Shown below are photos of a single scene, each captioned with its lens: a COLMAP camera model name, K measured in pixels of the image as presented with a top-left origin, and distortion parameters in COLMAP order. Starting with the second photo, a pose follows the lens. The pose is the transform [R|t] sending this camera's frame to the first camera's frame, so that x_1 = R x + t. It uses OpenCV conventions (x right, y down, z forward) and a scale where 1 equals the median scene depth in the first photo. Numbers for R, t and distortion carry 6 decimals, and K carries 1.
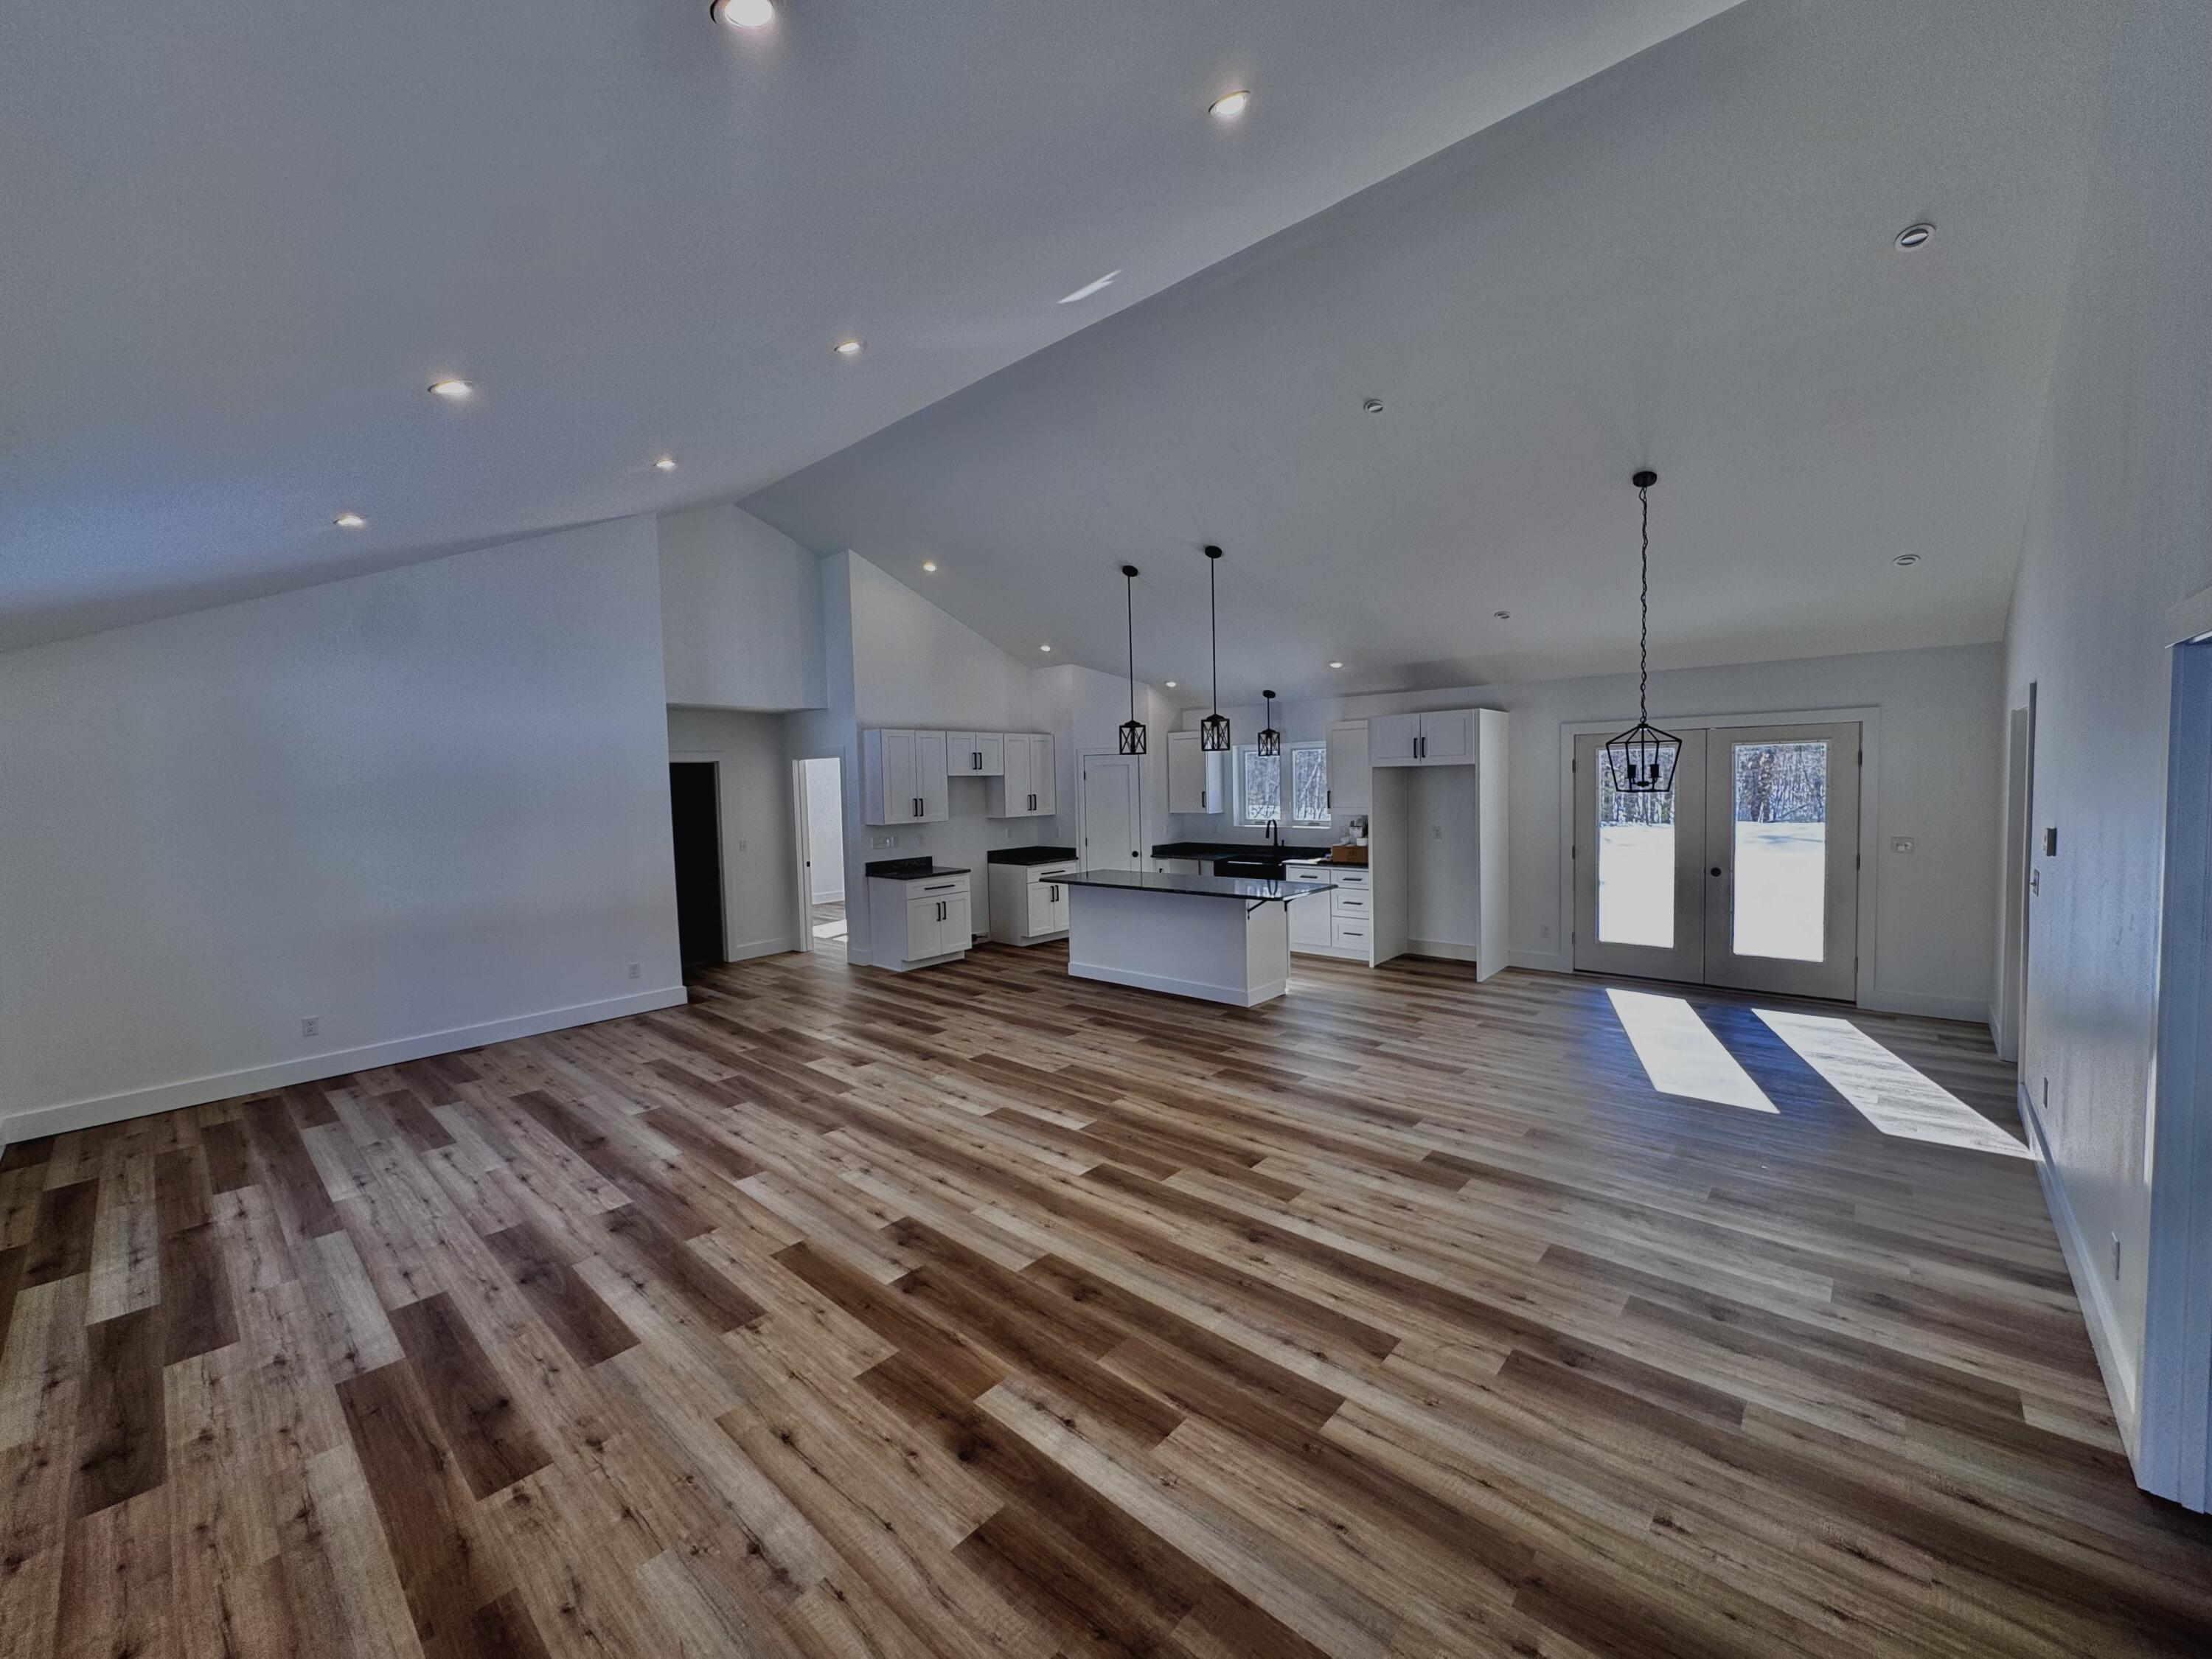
lens RADIAL K [[877.4, 0, 1104.4], [0, 877.4, 827.2], [0, 0, 1]] dist [0.000263, -0.000140]
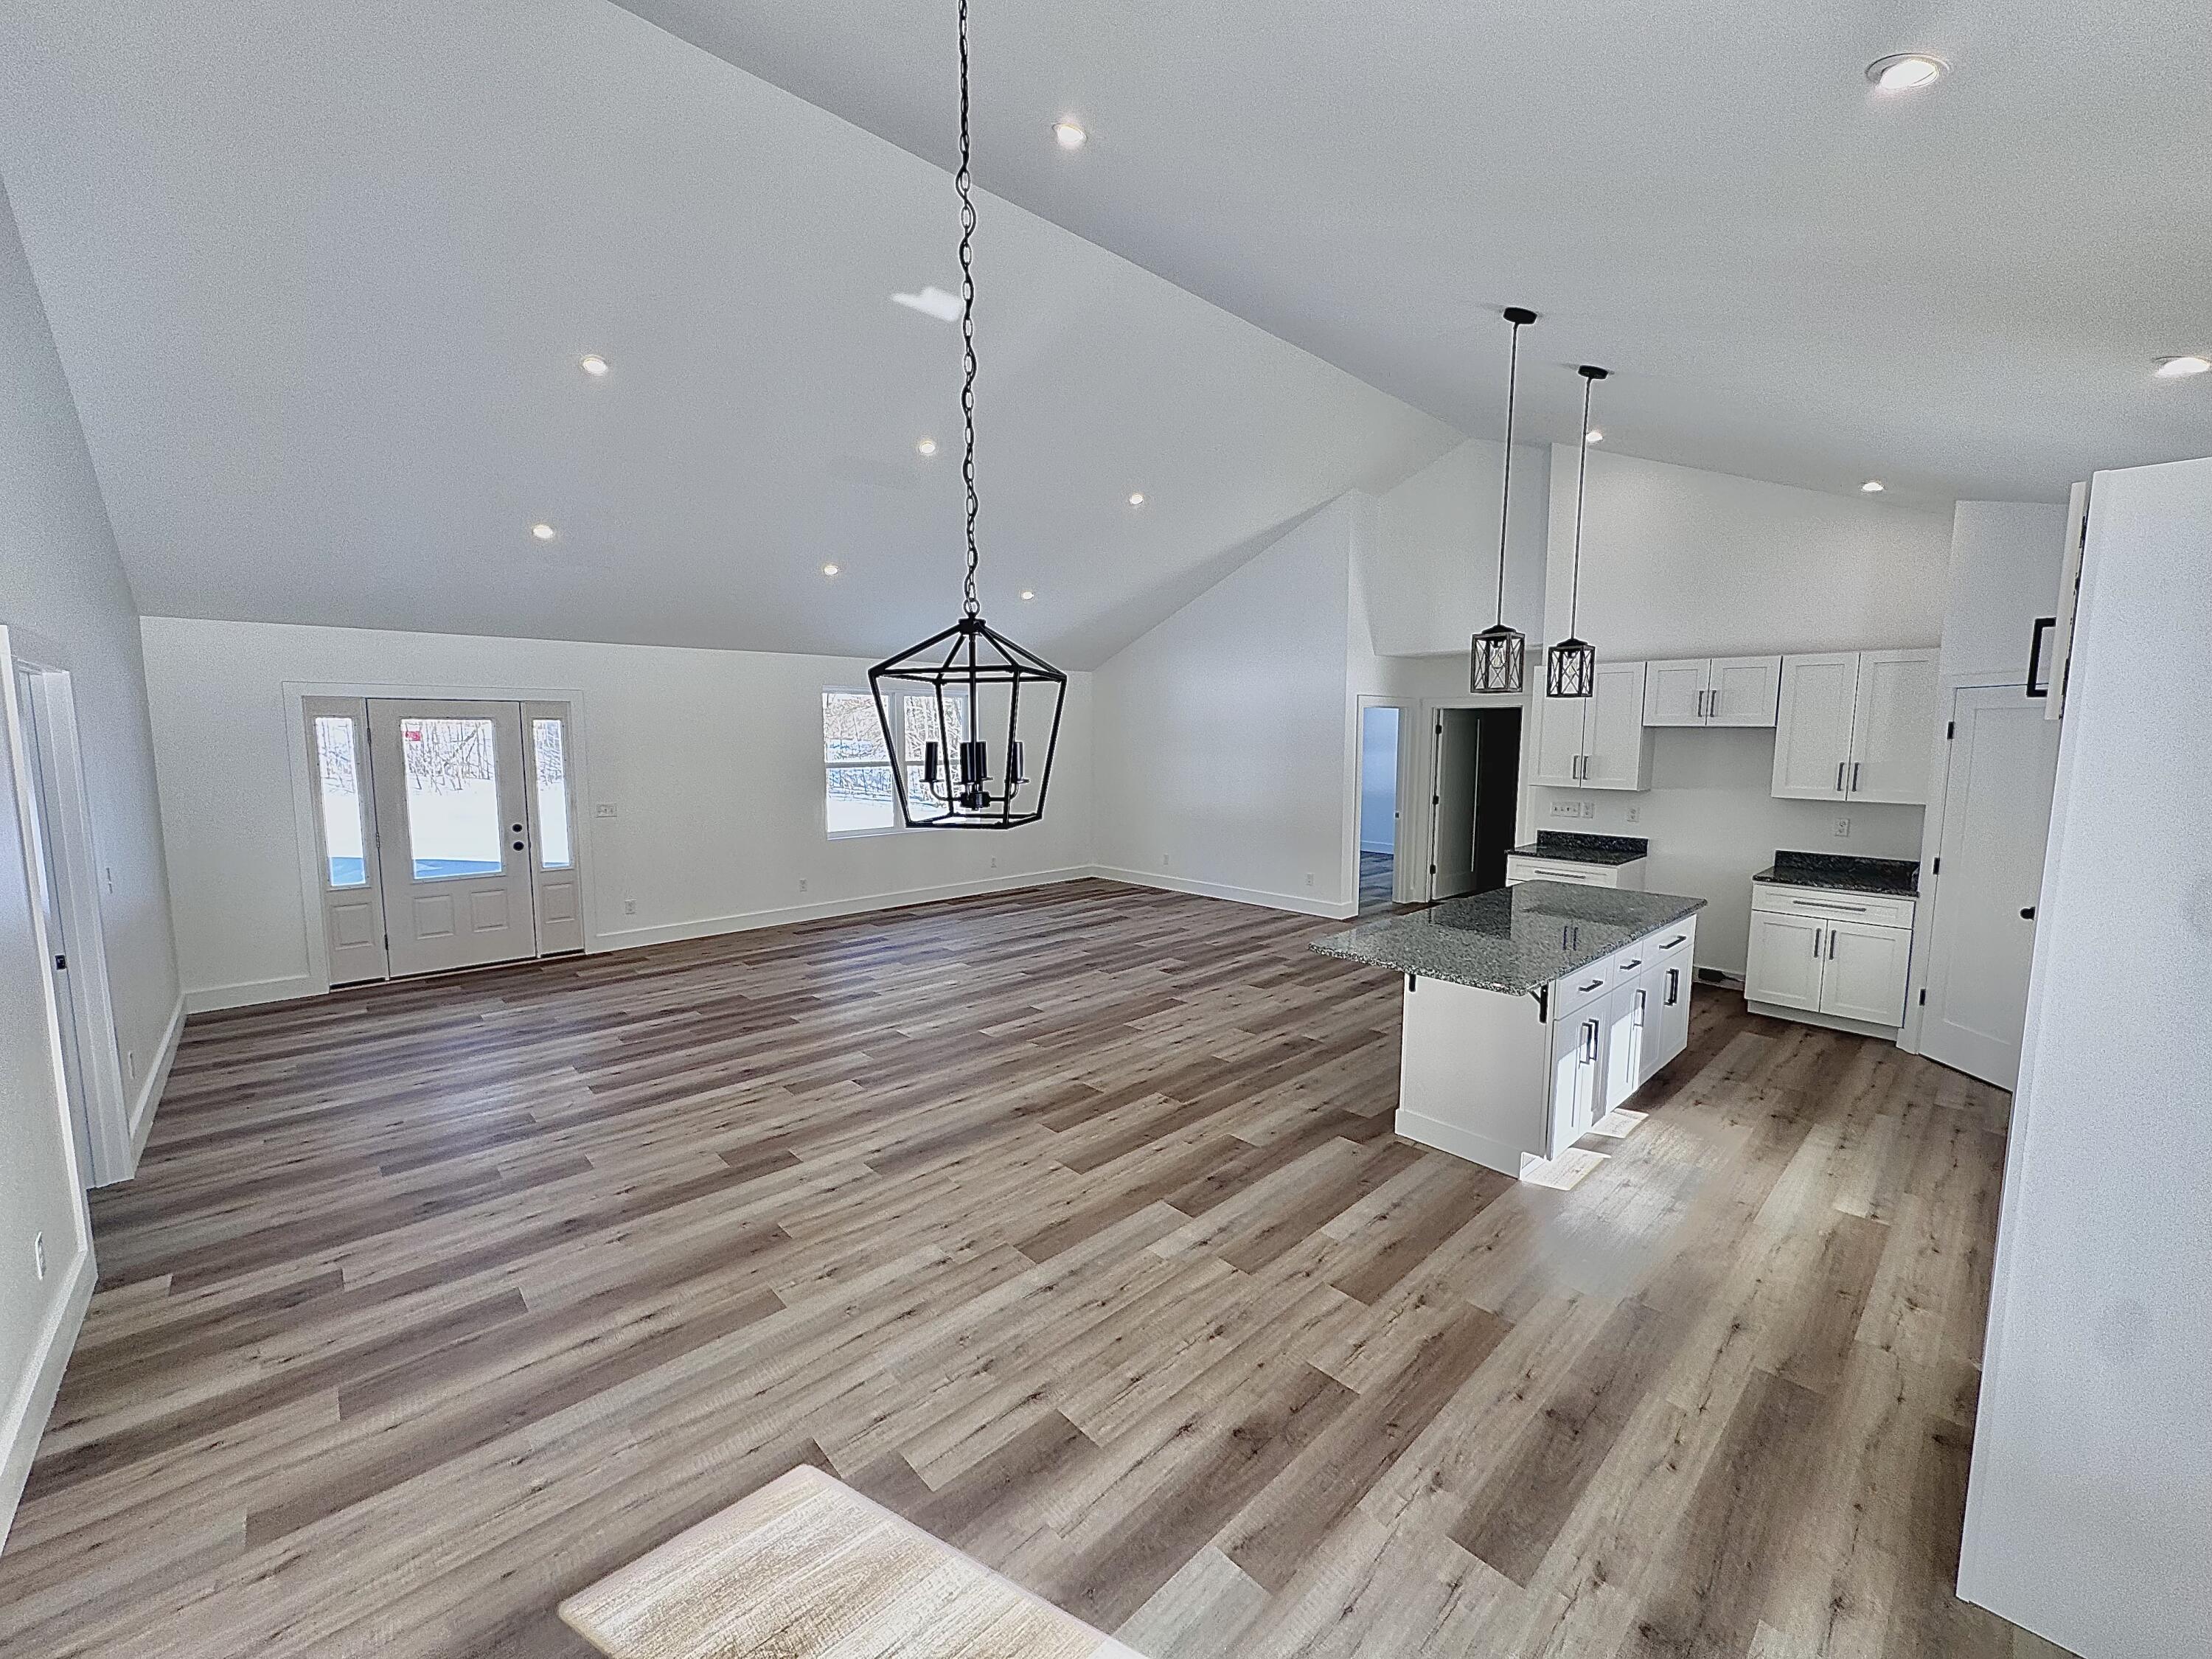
lens RADIAL K [[877.4, 0, 1104.4], [0, 877.4, 827.2], [0, 0, 1]] dist [0.000263, -0.000140]
pose [[-0.085197, 0.134174, -0.987289, 1.206026], [-0.053214, 0.988864, 0.138980, -0.112843], [0.994942, 0.064378, -0.077108, 1.374214]]
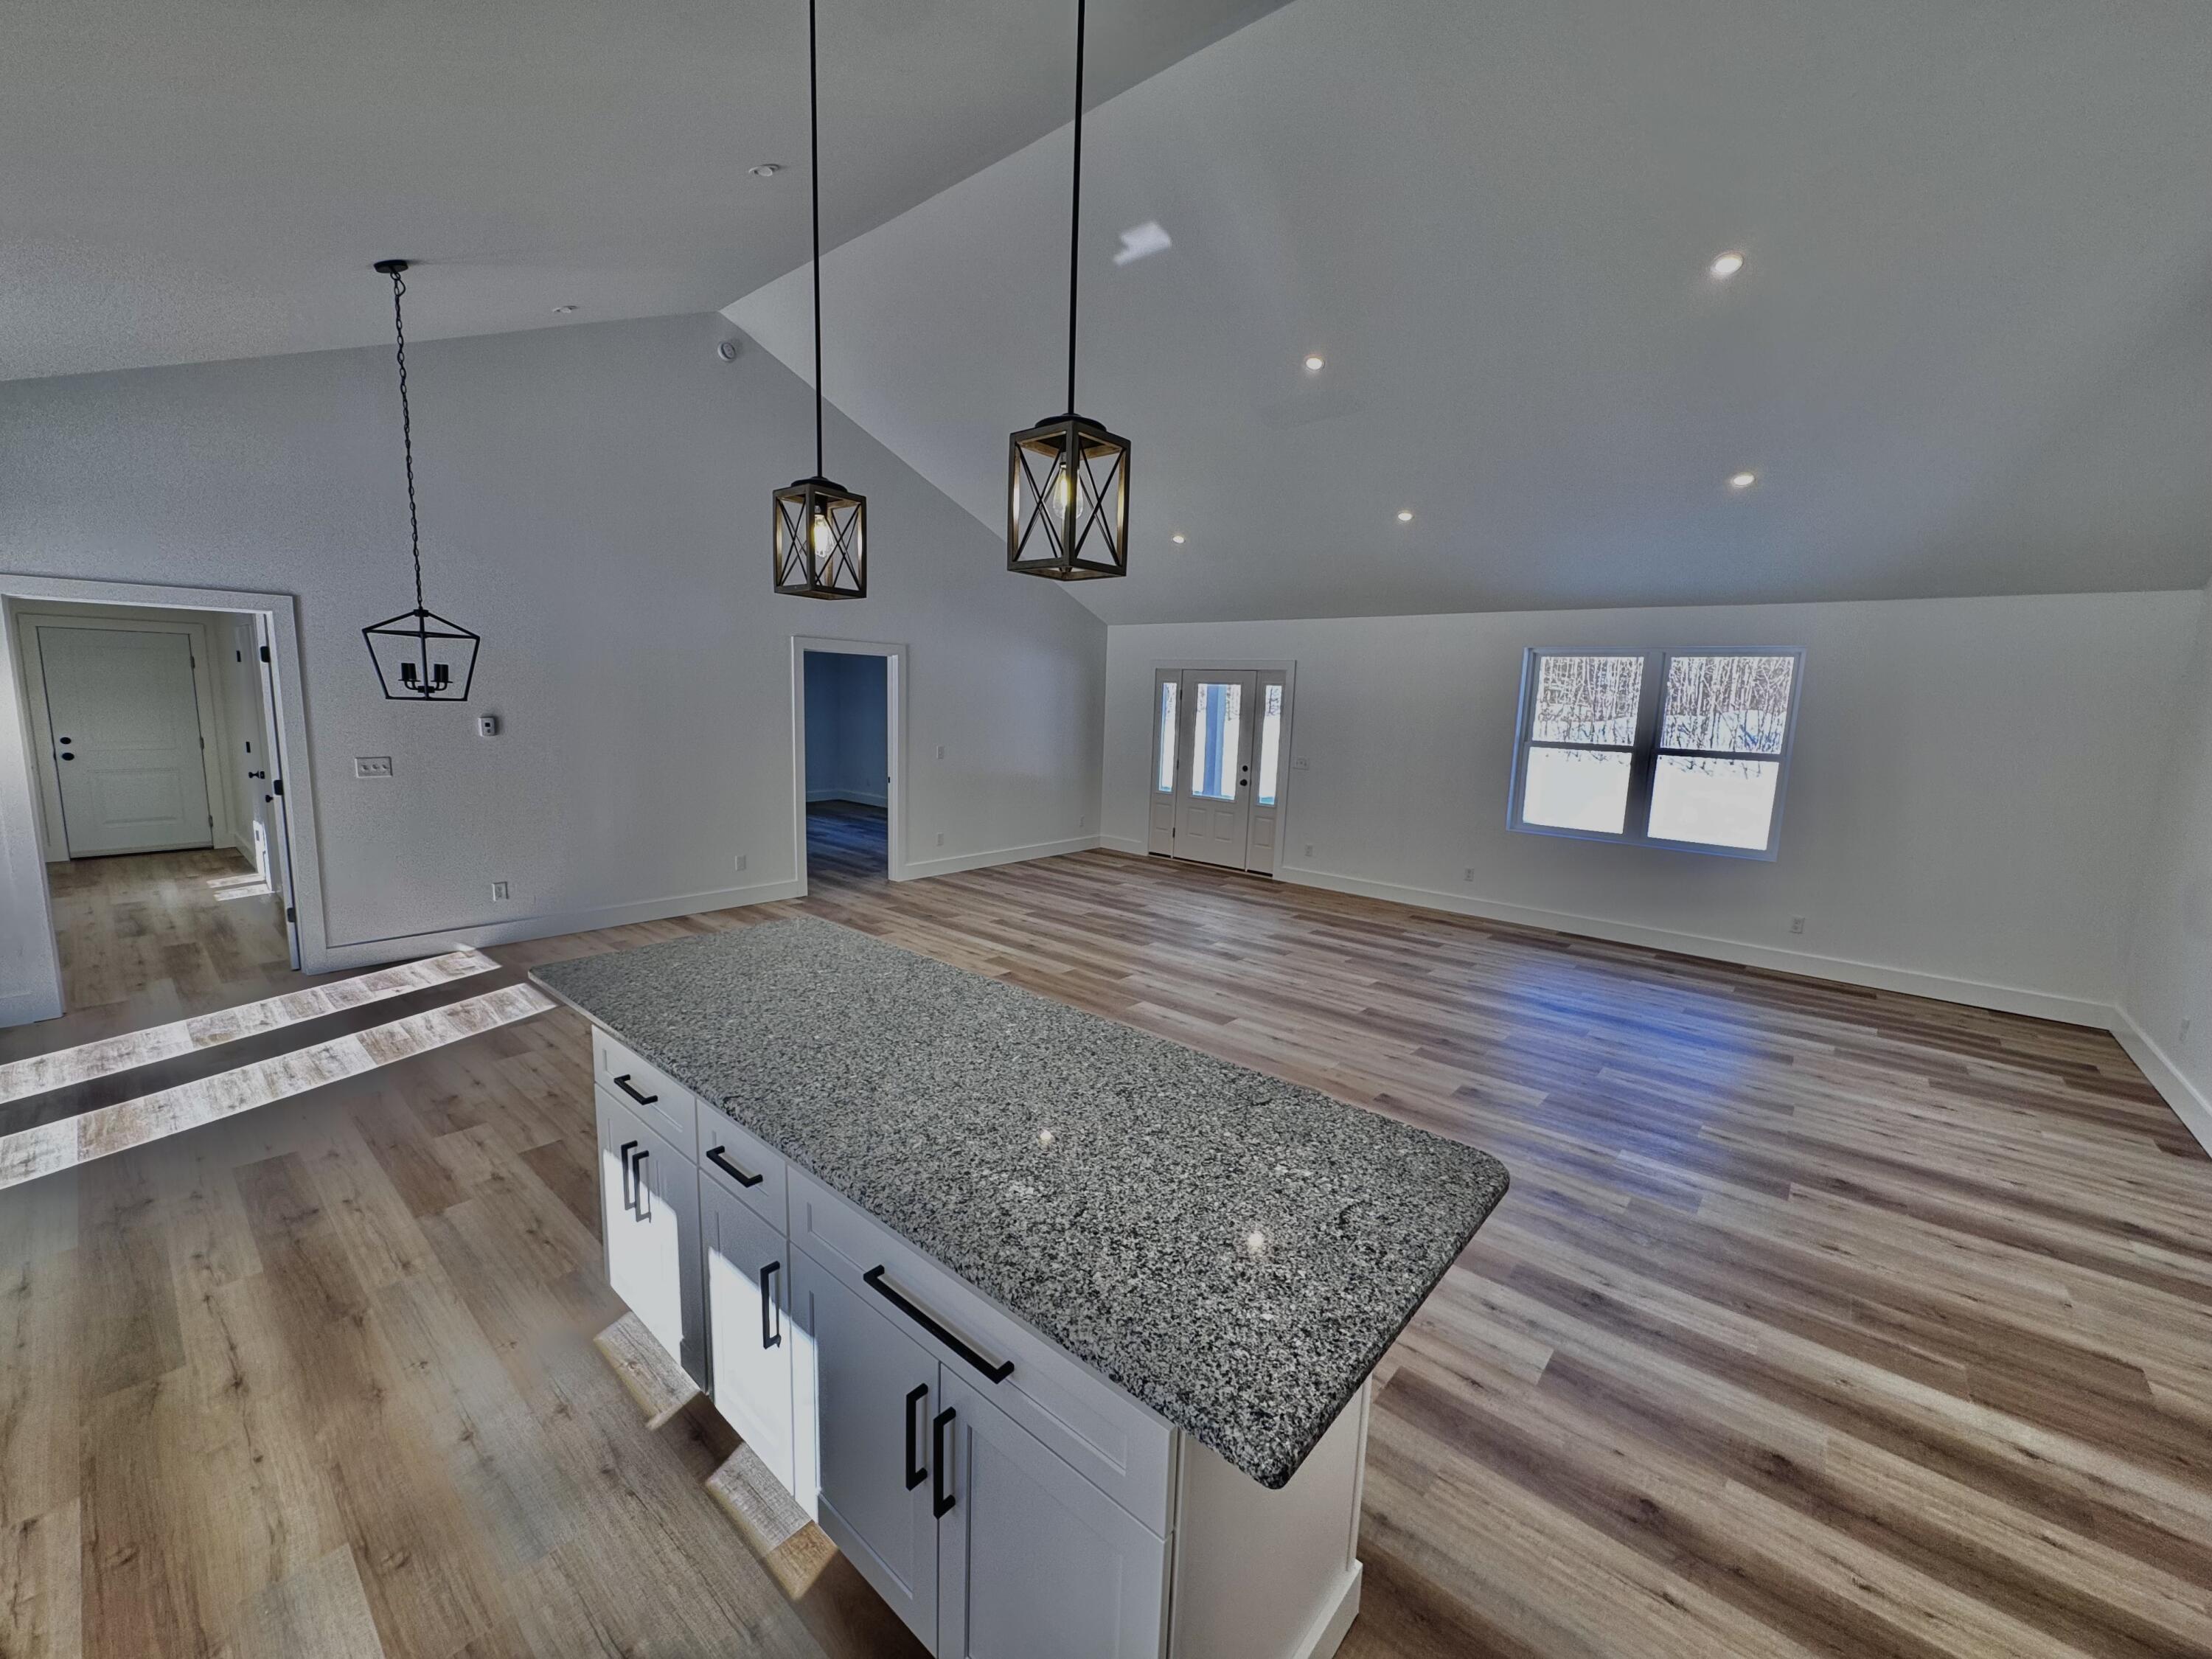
lens RADIAL K [[879.9, 0, 1106.0], [0, 879.9, 829.5], [0, 0, 1]] dist [-0.000359, 0.000592]
pose [[-0.999651, -0.002375, -0.026297, 0.052435], [-0.007787, 0.978165, 0.207684, -0.121162], [0.025230, 0.207817, -0.977842, 2.286603]]
